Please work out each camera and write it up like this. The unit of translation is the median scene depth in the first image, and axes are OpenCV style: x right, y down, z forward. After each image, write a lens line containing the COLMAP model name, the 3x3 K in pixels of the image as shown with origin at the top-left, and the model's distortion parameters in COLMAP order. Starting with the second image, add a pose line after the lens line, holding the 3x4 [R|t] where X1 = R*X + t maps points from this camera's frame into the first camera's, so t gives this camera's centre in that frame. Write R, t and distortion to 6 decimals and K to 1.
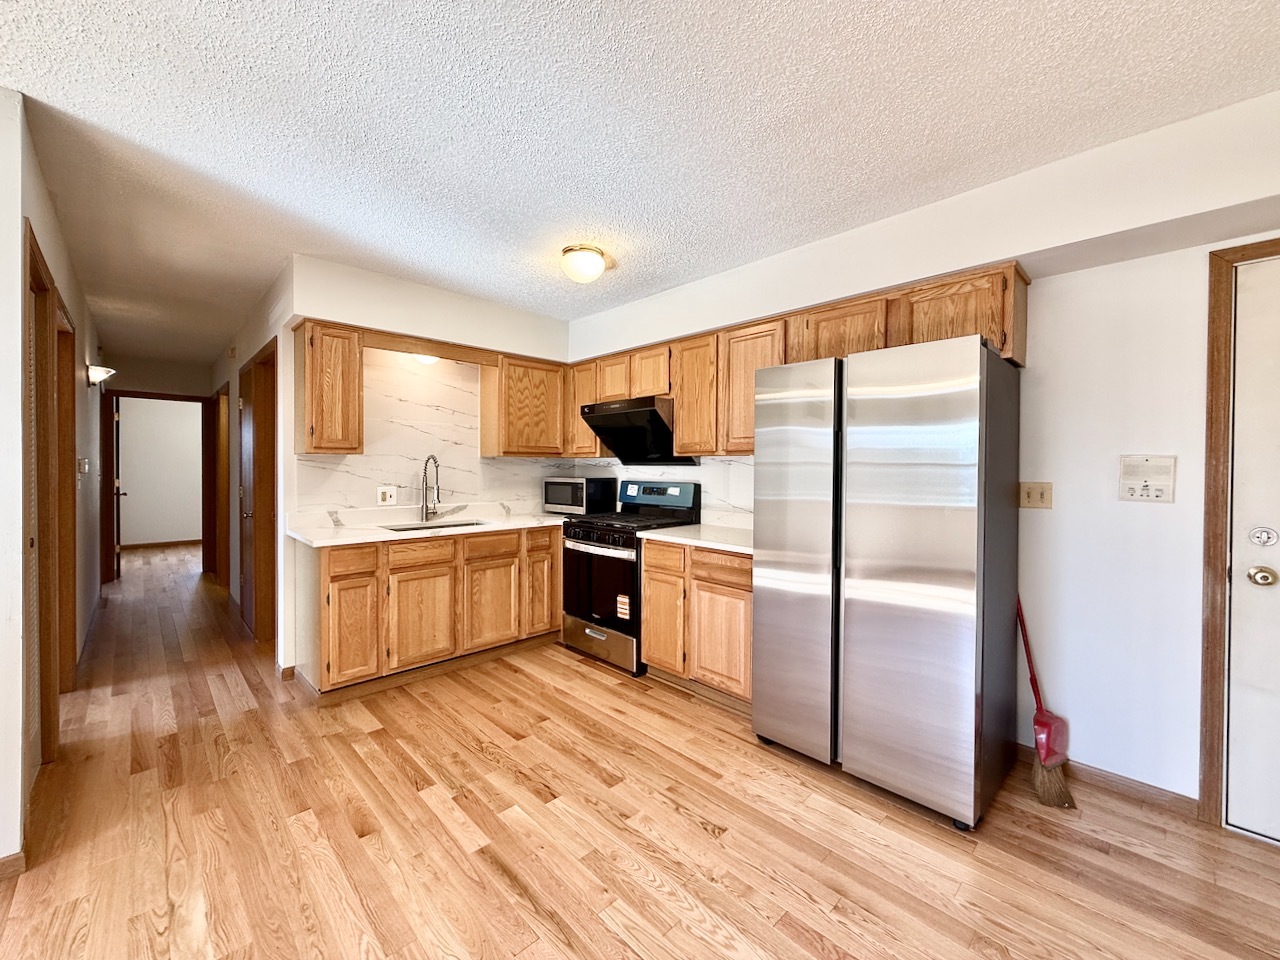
lens RADIAL K [[517.9, 0, 638.1], [0, 517.9, 471.6], [0, 0, 1]] dist [0.000542, 0.000285]
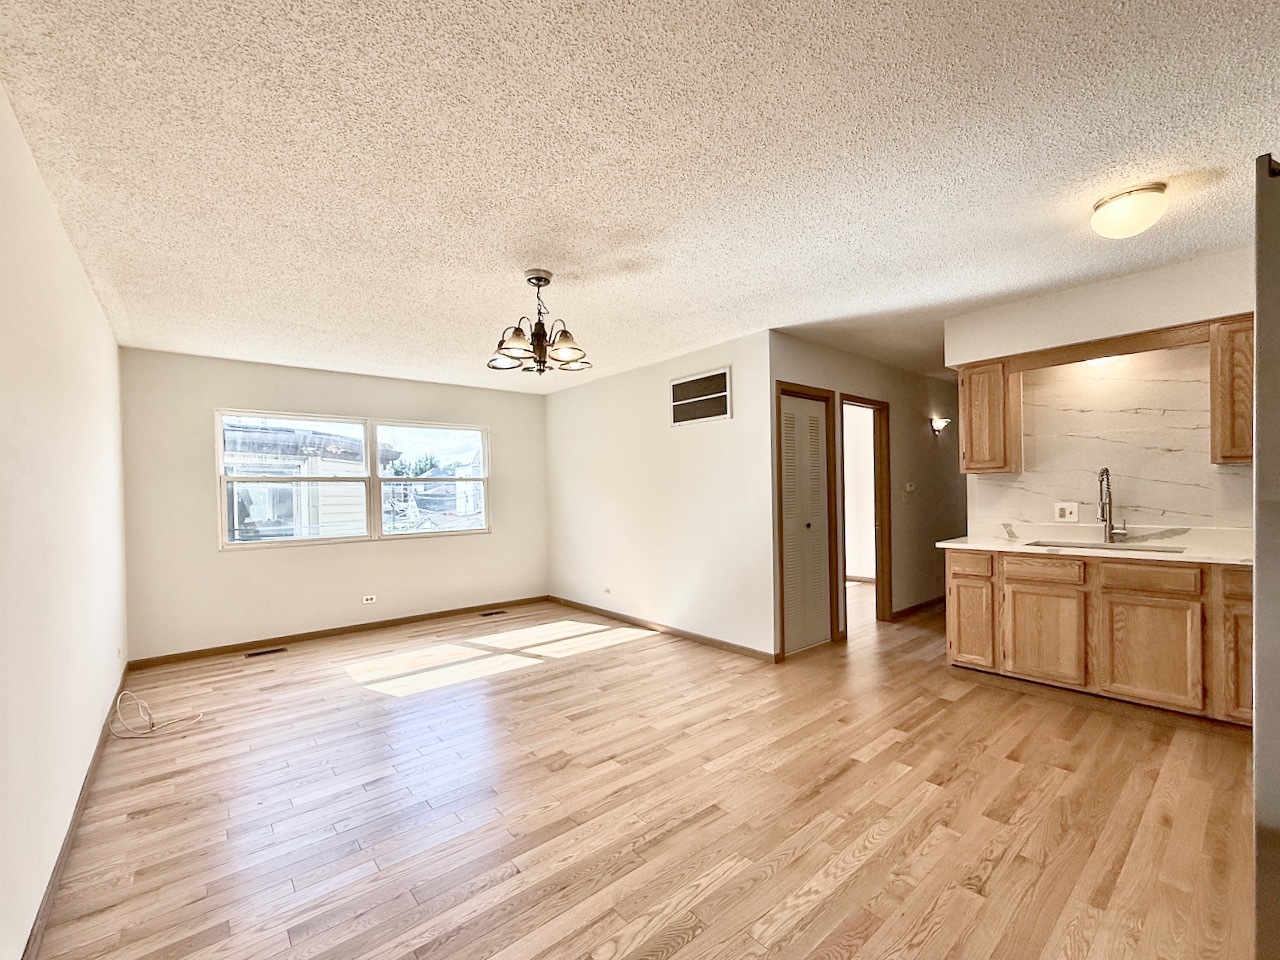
lens RADIAL K [[532.9, 0, 627.0], [0, 532.9, 501.1], [0, 0, 1]] dist [-0.000622, 0.000053]
pose [[-0.078926, 0.011084, -0.996819, 0.661641], [0.013016, 0.999864, 0.010087, 0.005444], [0.996795, -0.012179, -0.079060, 0.287261]]
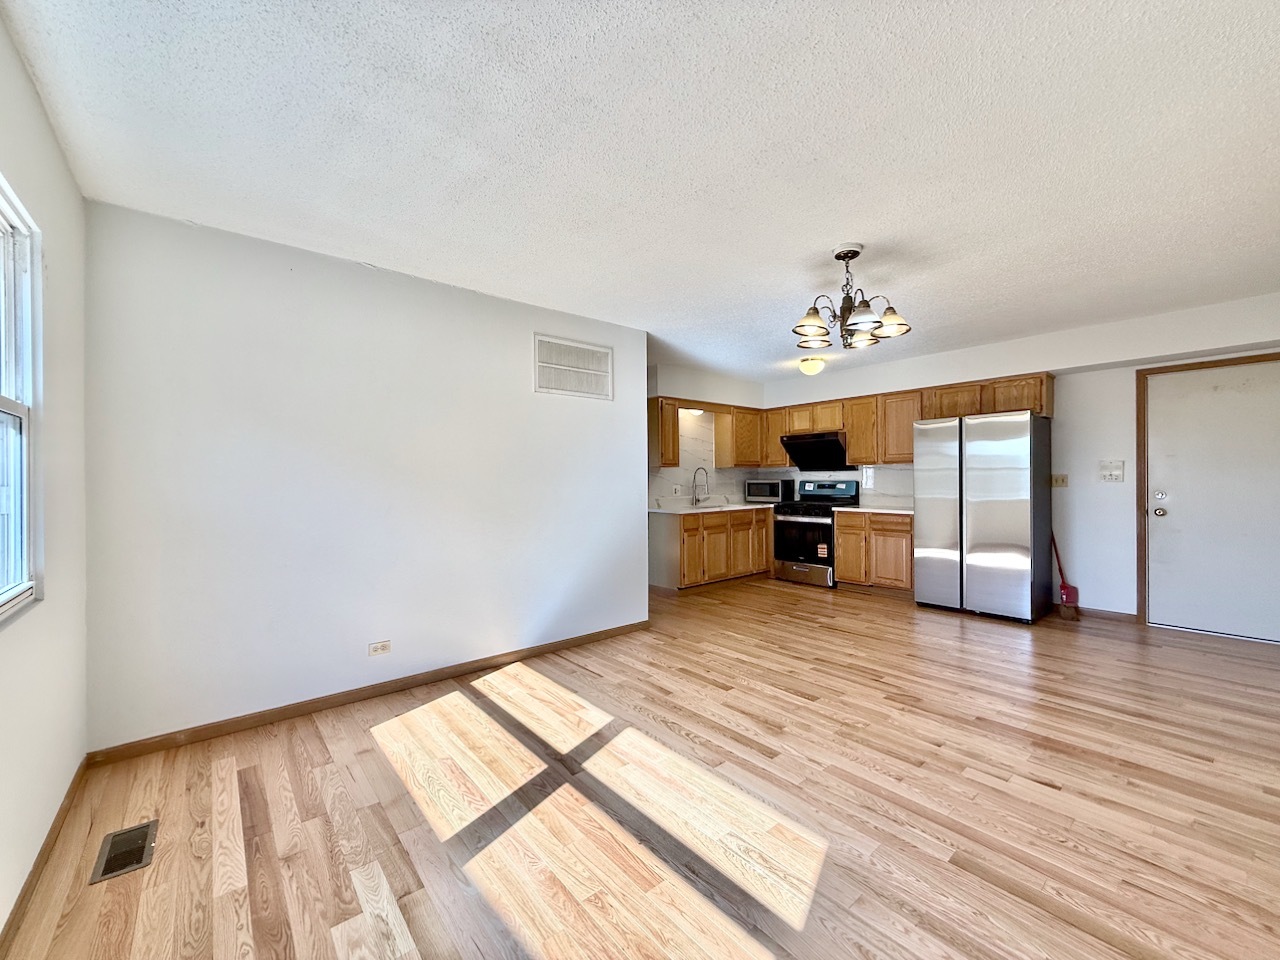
lens RADIAL K [[514.0, 0, 640.0], [0, 514.0, 480.0], [0, 0, 1]] dist [-0.000021, 0.000154]
pose [[0.997315, -0.014930, -0.071690, -0.547512], [0.014451, 0.999870, -0.007198, 0.024098], [0.071788, 0.006143, 0.997401, -0.844278]]
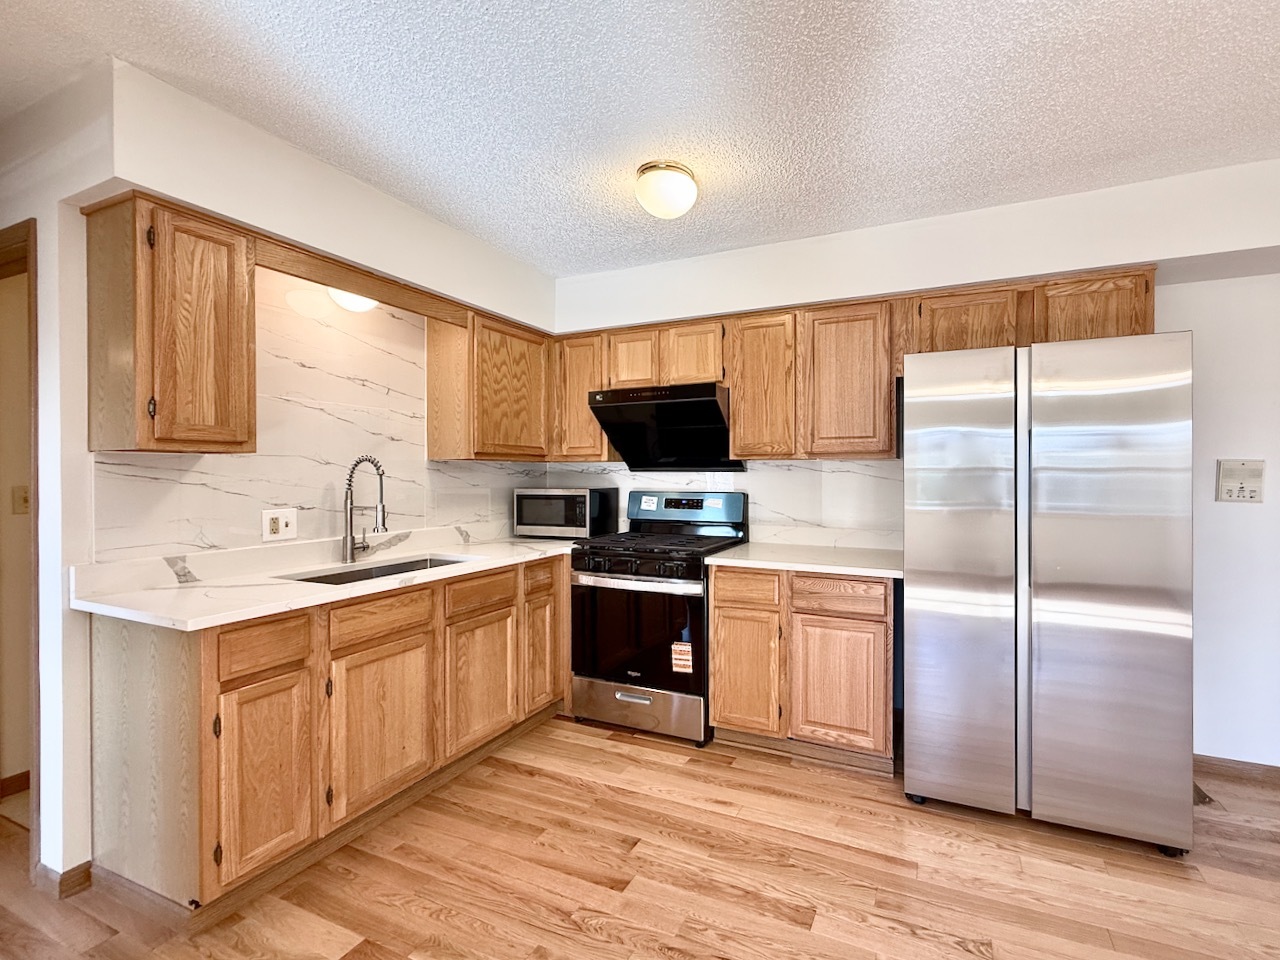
lens RADIAL K [[551.1, 0, 725.7], [0, 551.1, 476.3], [0, 0, 1]] dist [0.001168, -0.000378]
pose [[0.915067, -0.007328, 0.403235, -0.307587], [0.009262, 0.999953, -0.002845, -0.002026], [-0.403195, 0.006338, 0.915092, 0.241761]]
